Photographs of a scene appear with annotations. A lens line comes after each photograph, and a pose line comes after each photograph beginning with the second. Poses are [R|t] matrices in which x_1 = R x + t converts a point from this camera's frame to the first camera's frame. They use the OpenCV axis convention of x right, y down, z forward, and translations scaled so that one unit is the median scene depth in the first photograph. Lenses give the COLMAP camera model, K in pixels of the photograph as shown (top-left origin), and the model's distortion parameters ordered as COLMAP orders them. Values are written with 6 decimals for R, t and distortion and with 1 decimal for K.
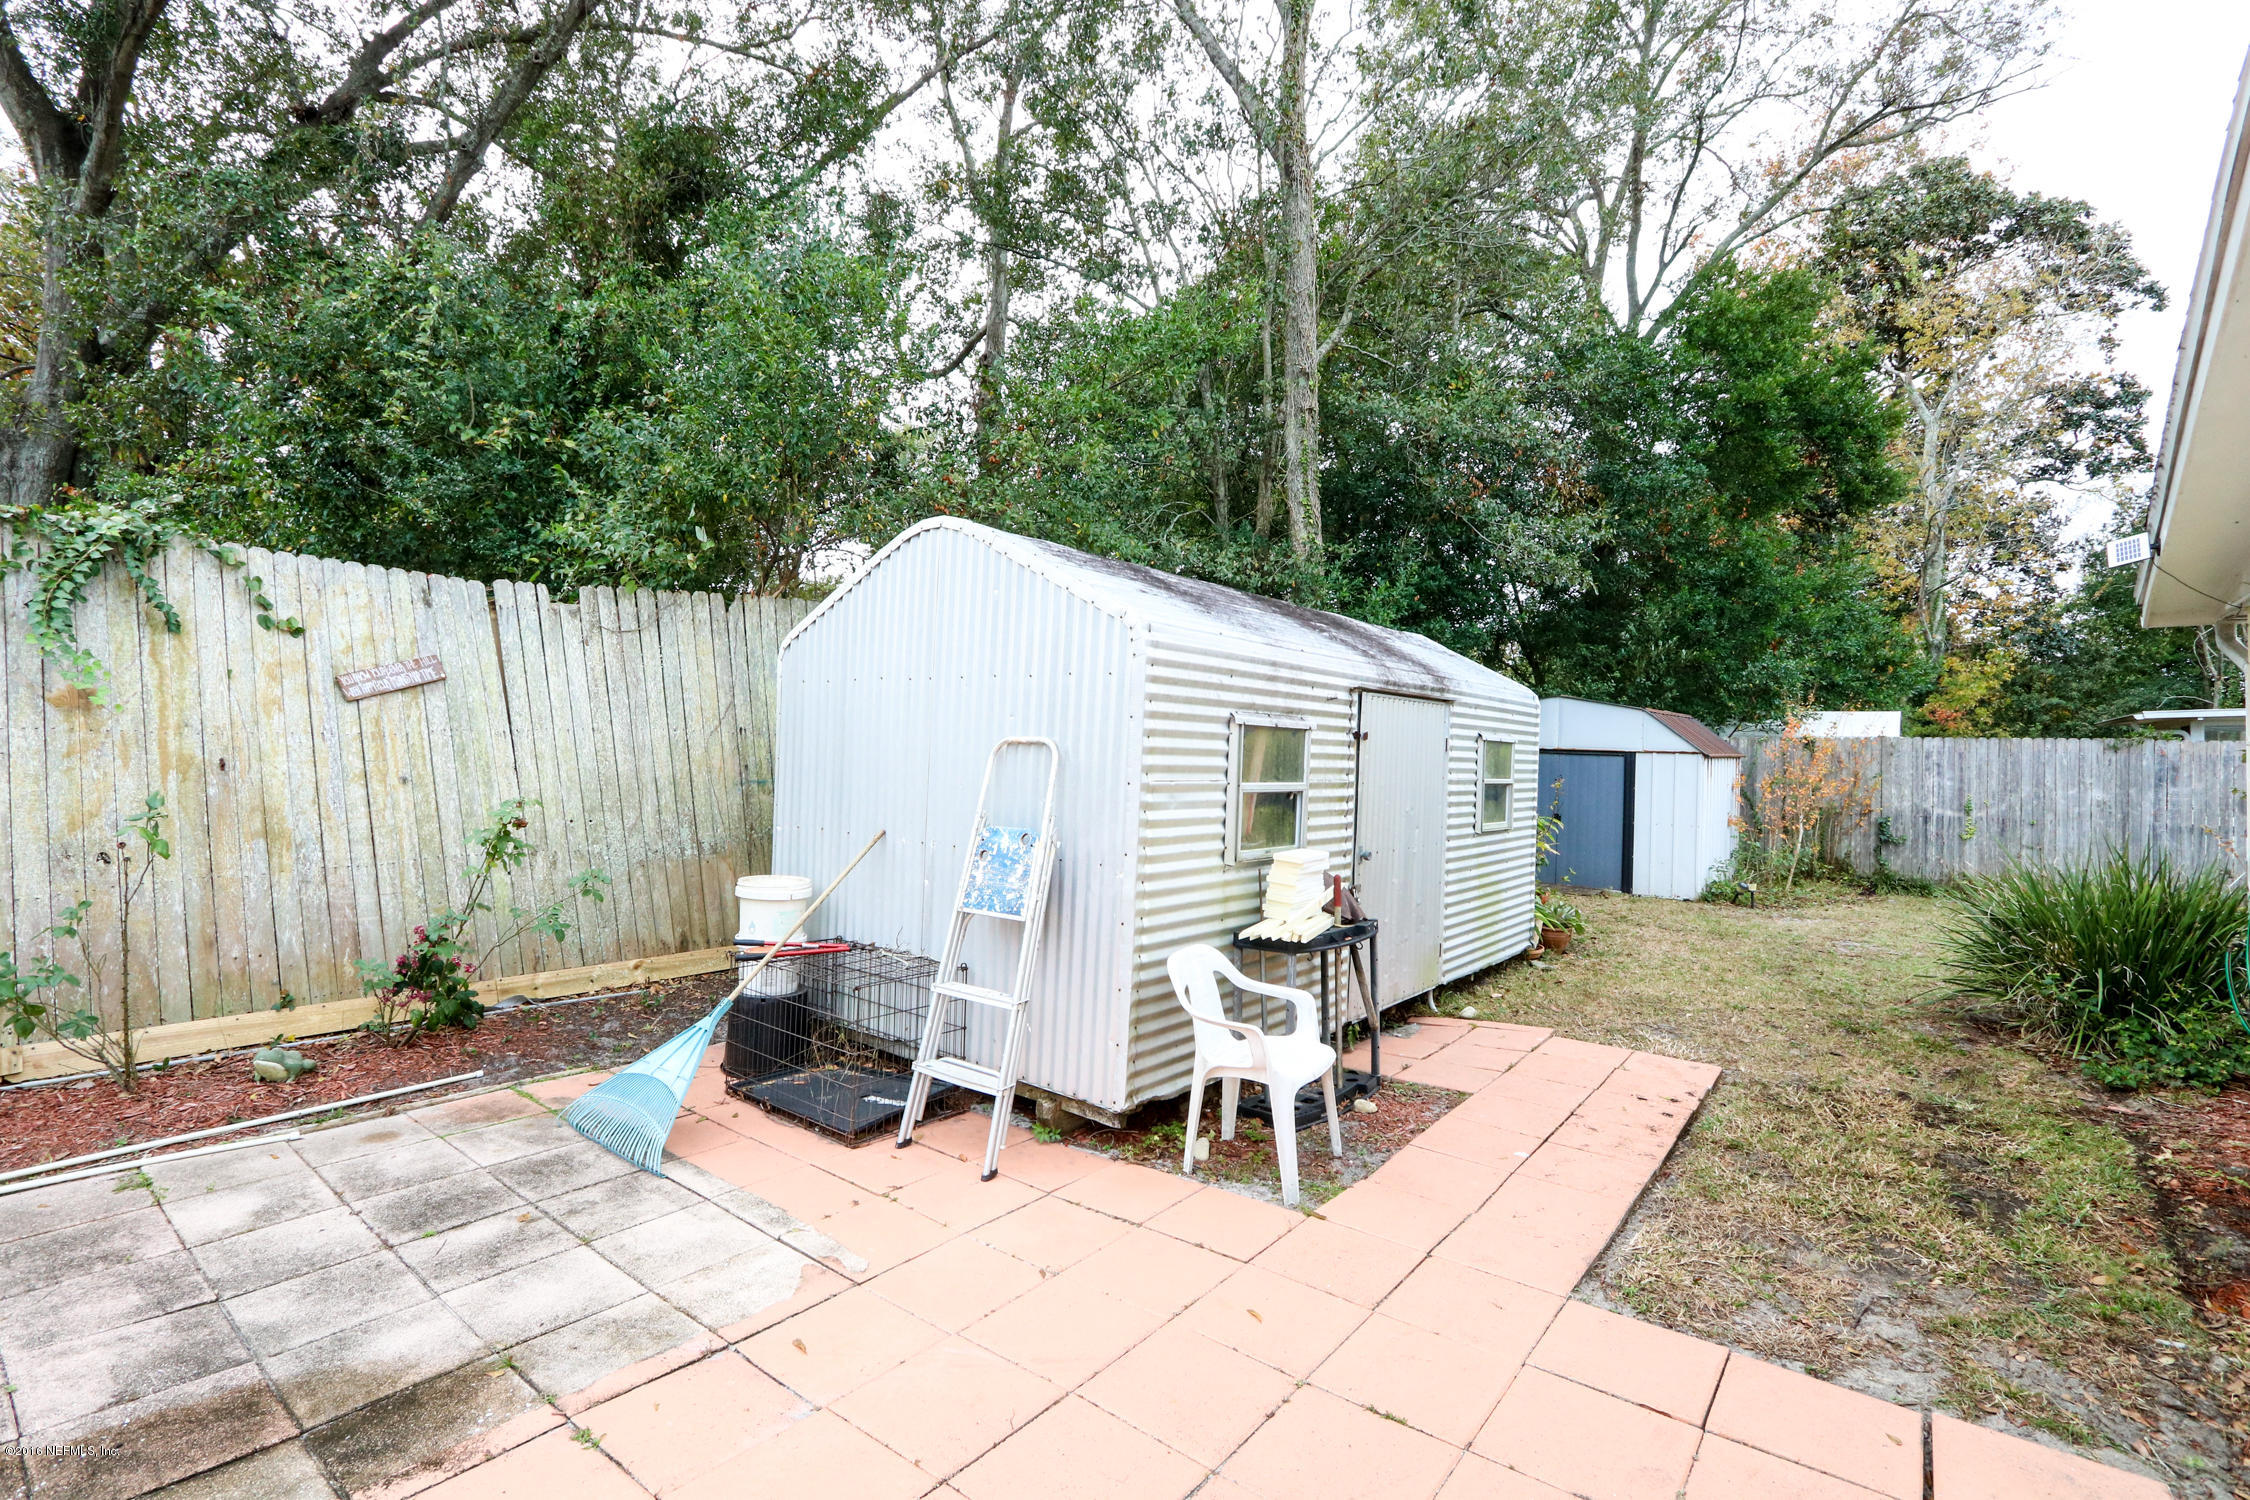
lens RADIAL K [[1057.1, 0, 1118.7], [0, 1057.1, 731.5], [0, 0, 1]] dist [-0.016402, 0.000542]
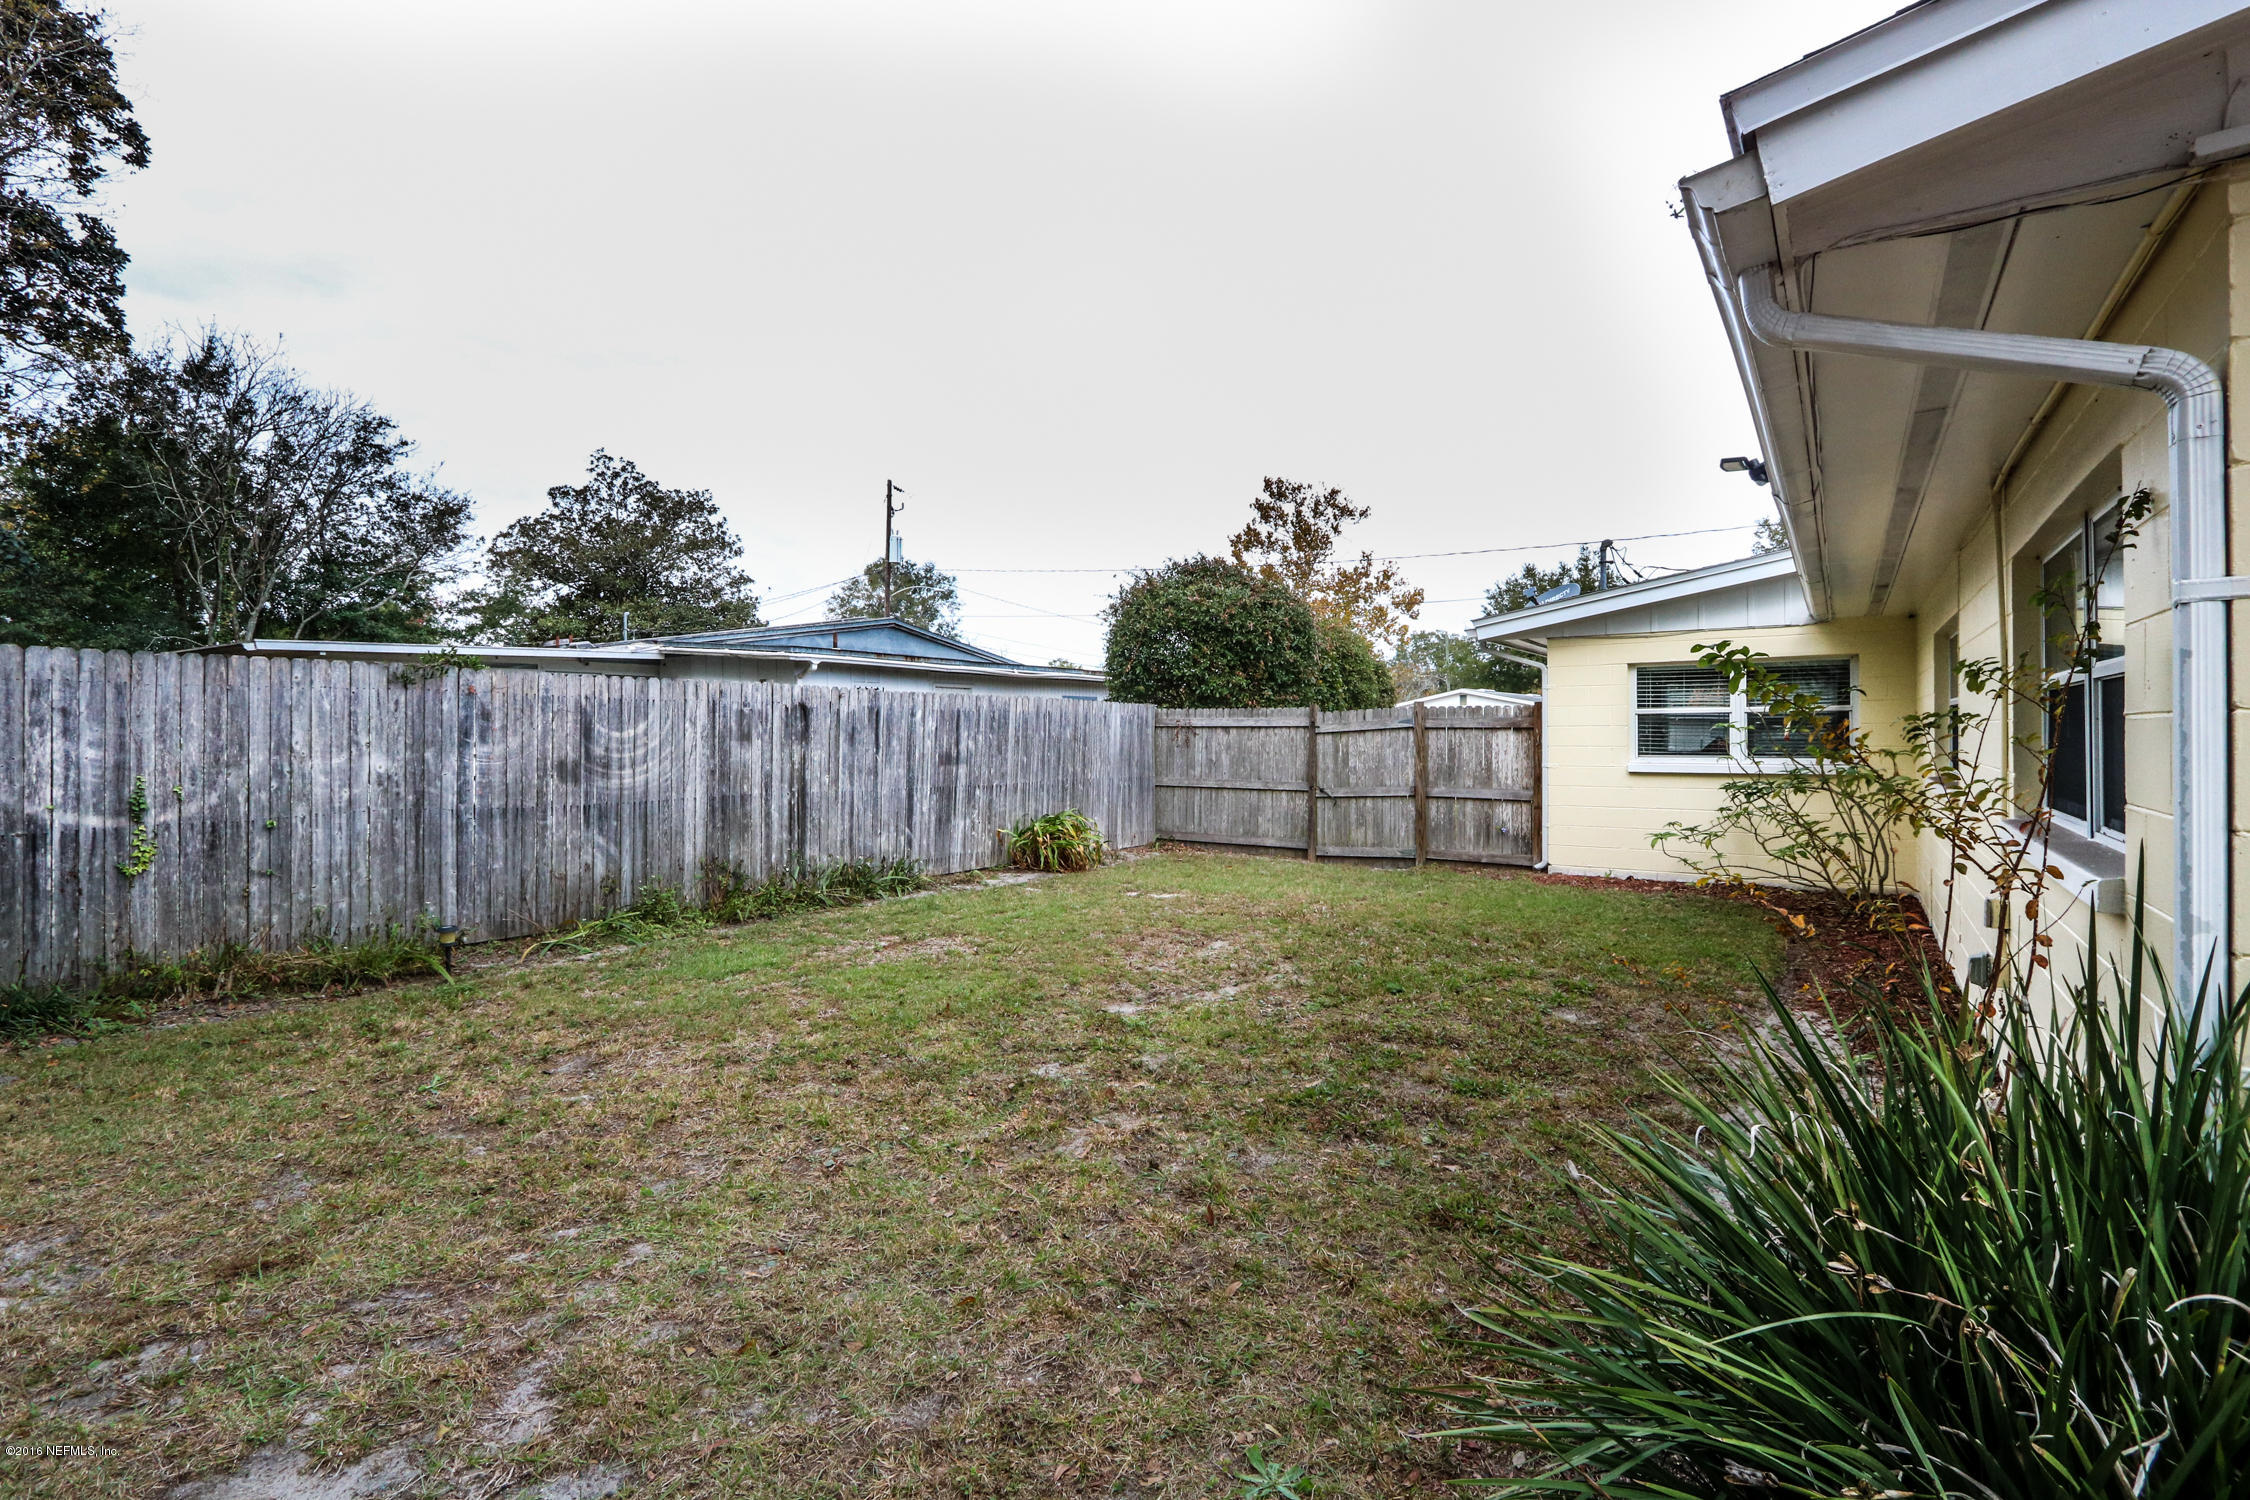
lens RADIAL K [[1057.1, 0, 1118.7], [0, 1057.1, 731.5], [0, 0, 1]] dist [-0.016402, 0.000542]
pose [[-0.033354, -0.024130, 0.999152, 0.337775], [-0.024279, 0.999433, 0.023326, 0.019408], [-0.999149, -0.023480, -0.033921, 0.573218]]
